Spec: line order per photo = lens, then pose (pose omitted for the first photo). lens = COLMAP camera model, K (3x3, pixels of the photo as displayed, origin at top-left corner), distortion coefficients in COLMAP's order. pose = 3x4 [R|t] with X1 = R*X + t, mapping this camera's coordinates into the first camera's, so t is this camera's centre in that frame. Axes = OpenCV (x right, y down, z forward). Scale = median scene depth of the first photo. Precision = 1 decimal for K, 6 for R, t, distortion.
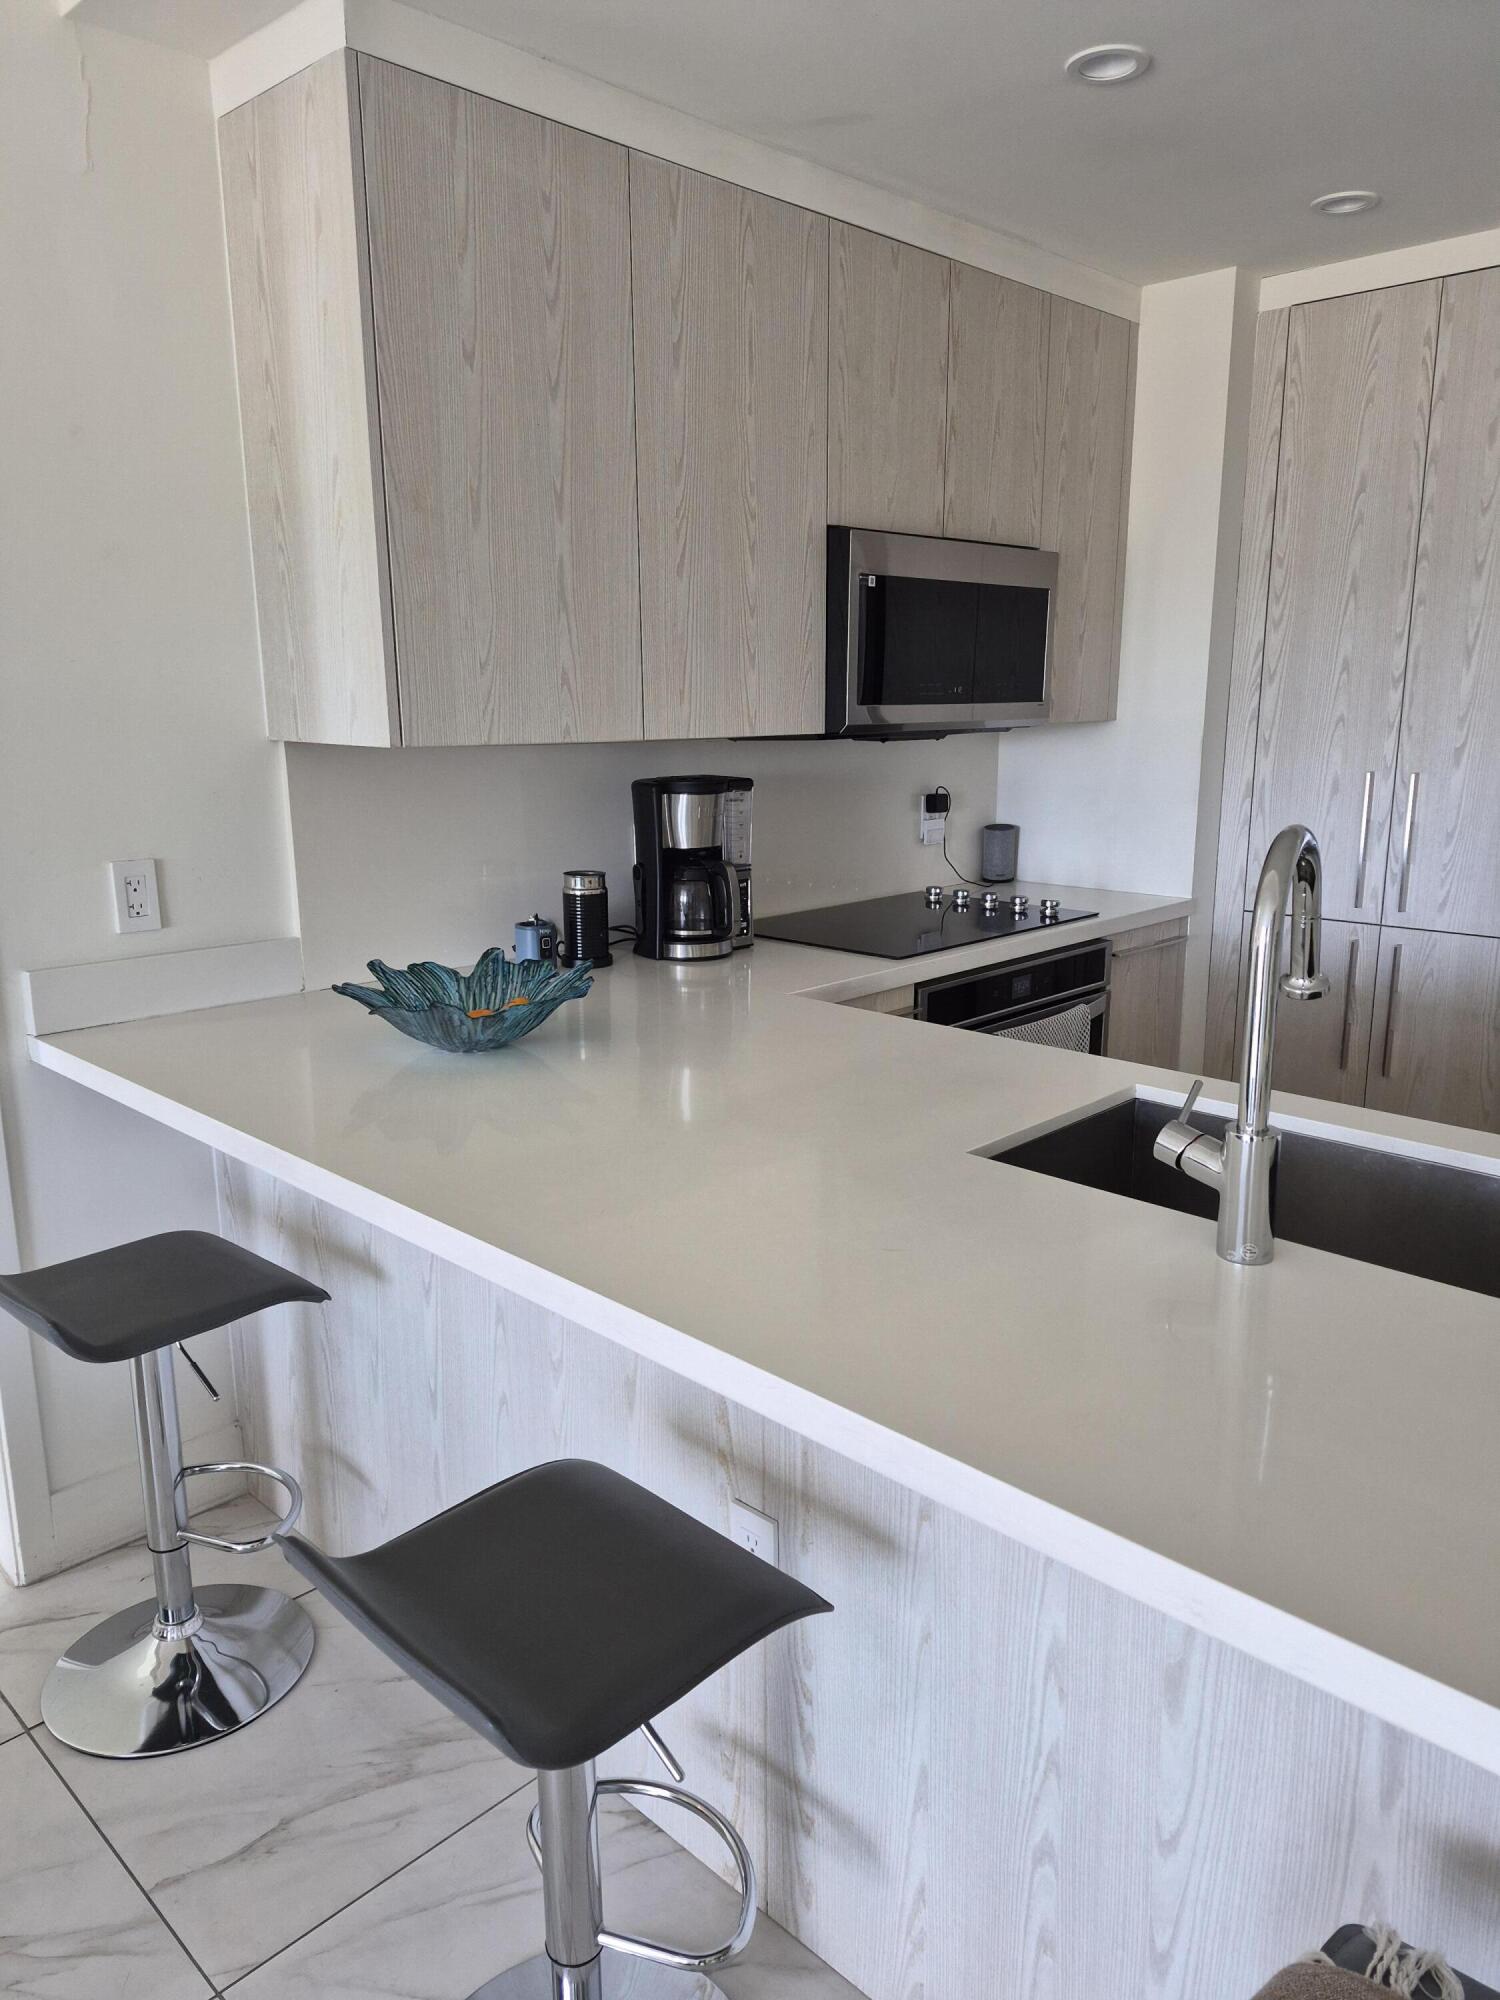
lens RADIAL K [[1384.8, 0, 750.0], [0, 1384.8, 1000.0], [0, 0, 1]] dist [0.107777, -0.149569]
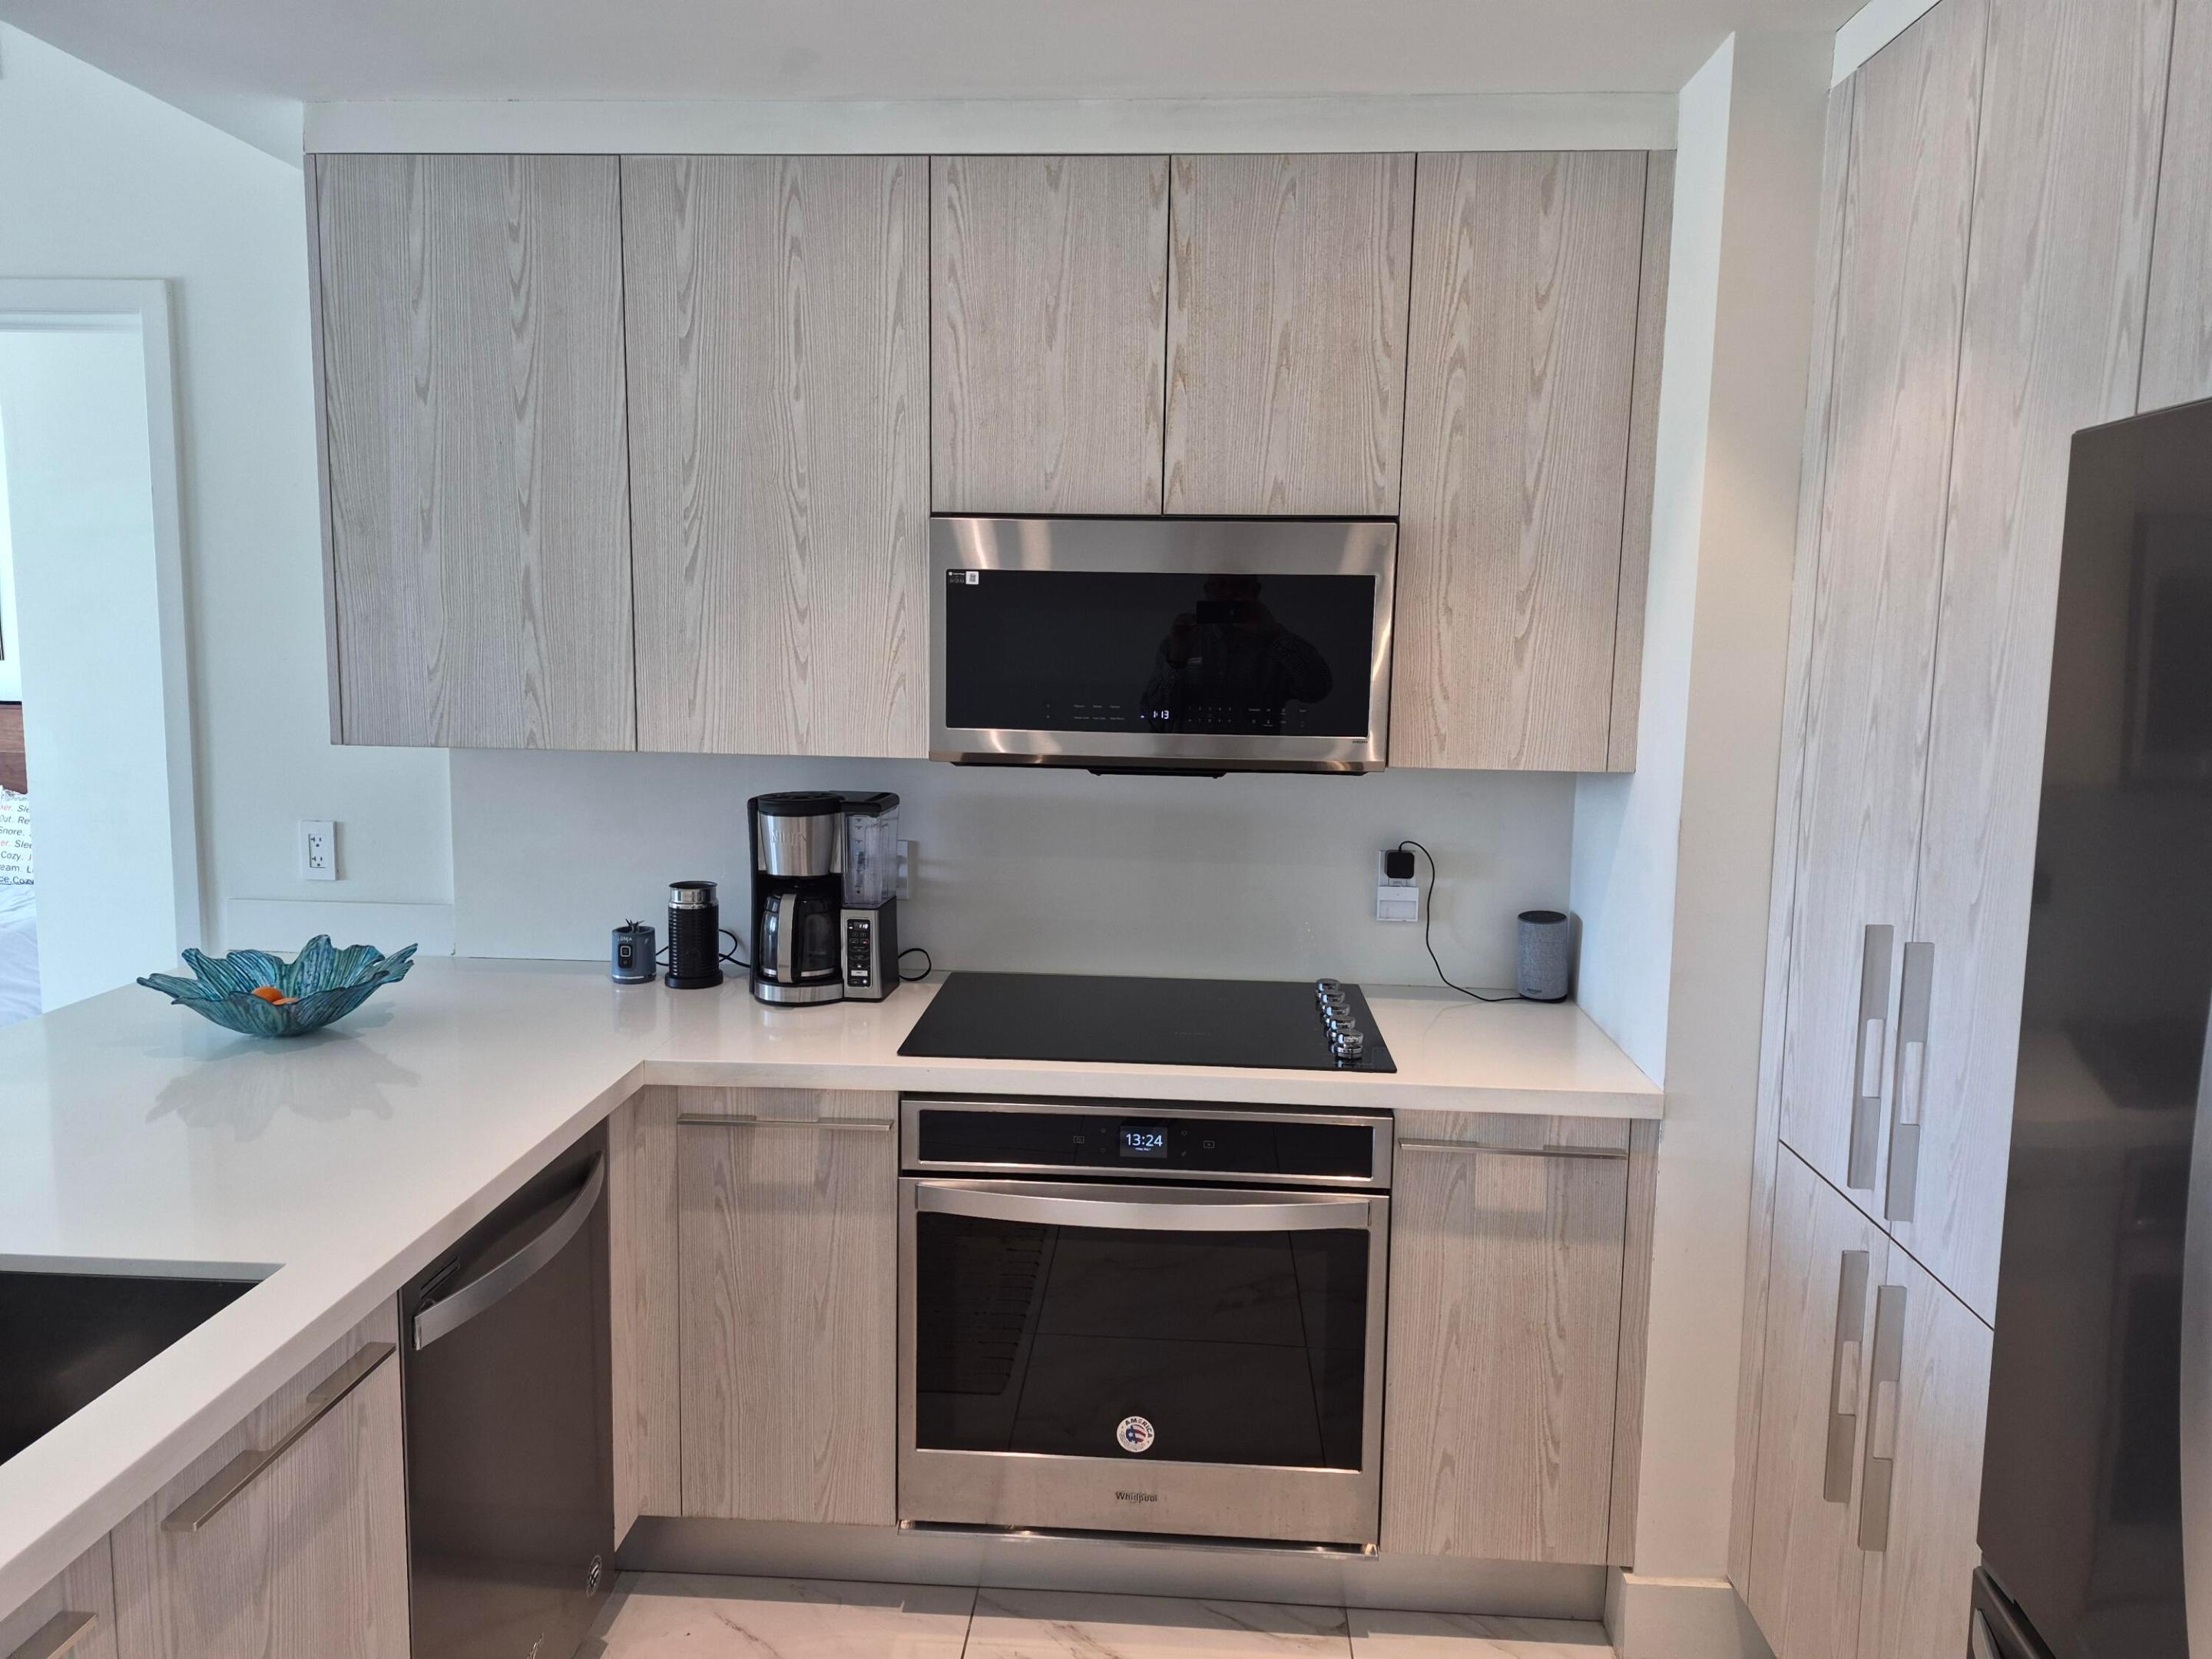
lens RADIAL K [[1531.6, 0, 1110.3], [0, 1531.6, 810.5], [0, 0, 1]] dist [0.107777, -0.149569]
pose [[0.647815, 0.108584, -0.754019, 0.876684], [-0.183278, 0.982932, -0.015914, -0.183793], [0.739422, 0.148504, 0.656659, 0.545273]]
